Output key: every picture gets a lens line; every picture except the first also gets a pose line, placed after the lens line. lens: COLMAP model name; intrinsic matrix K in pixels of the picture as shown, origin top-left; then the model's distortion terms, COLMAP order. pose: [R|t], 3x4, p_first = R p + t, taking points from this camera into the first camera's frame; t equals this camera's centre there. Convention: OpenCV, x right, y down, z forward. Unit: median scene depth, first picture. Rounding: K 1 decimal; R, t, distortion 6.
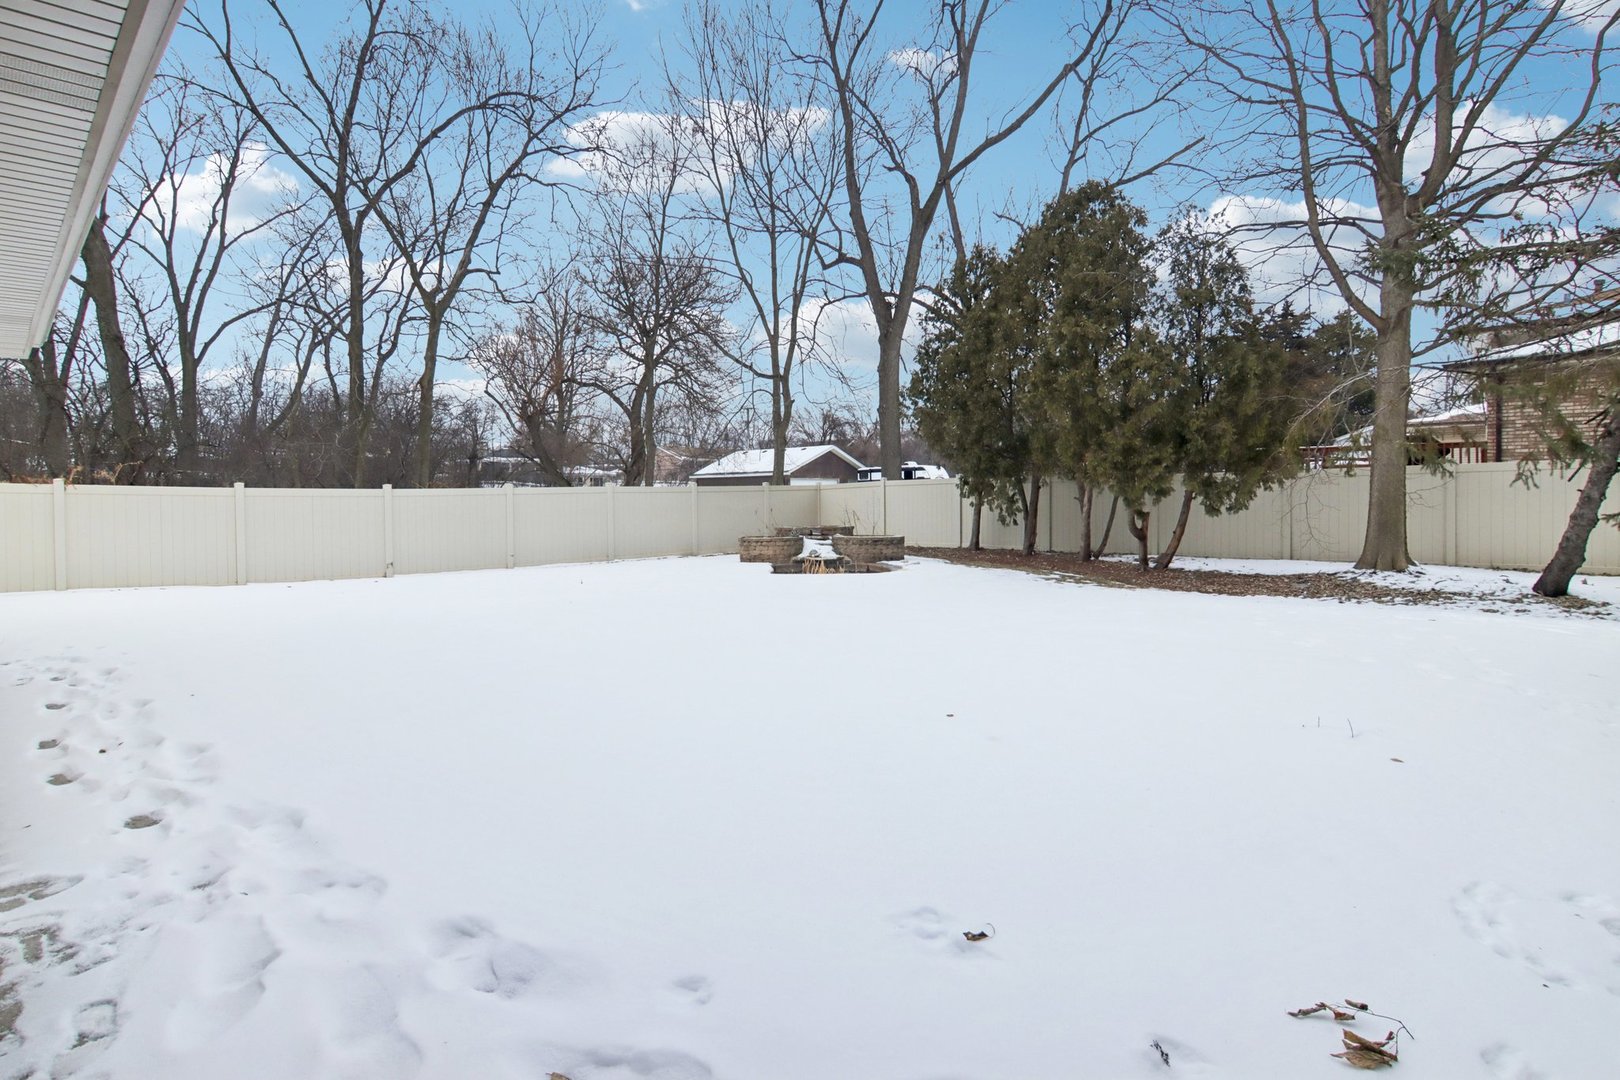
lens RADIAL K [[844.3, 0, 807.9], [0, 844.3, 534.0], [0, 0, 1]] dist [0.001484, 0.000688]
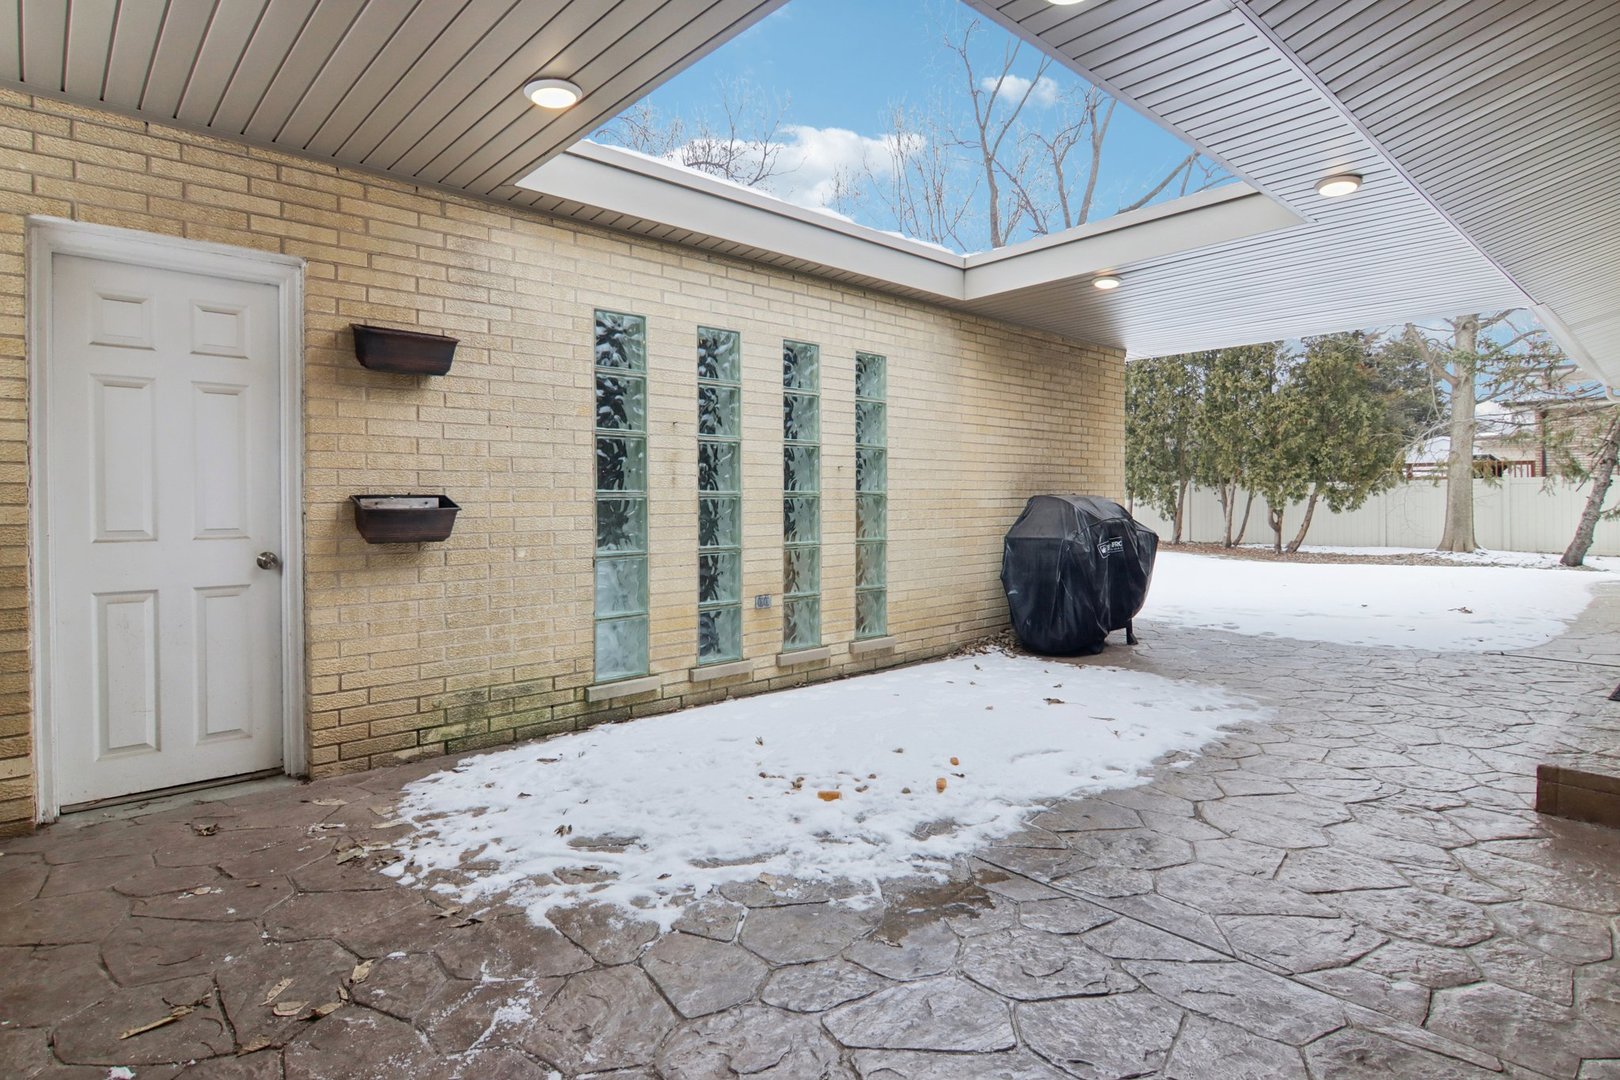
lens RADIAL K [[844.3, 0, 832.8], [0, 844.3, 509.5], [0, 0, 1]] dist [0.001484, 0.000688]
pose [[0.999378, 0.007855, -0.034387, -0.334172], [-0.009011, 0.999394, -0.033608, 0.028937], [0.034102, 0.033897, 0.998843, -0.477917]]
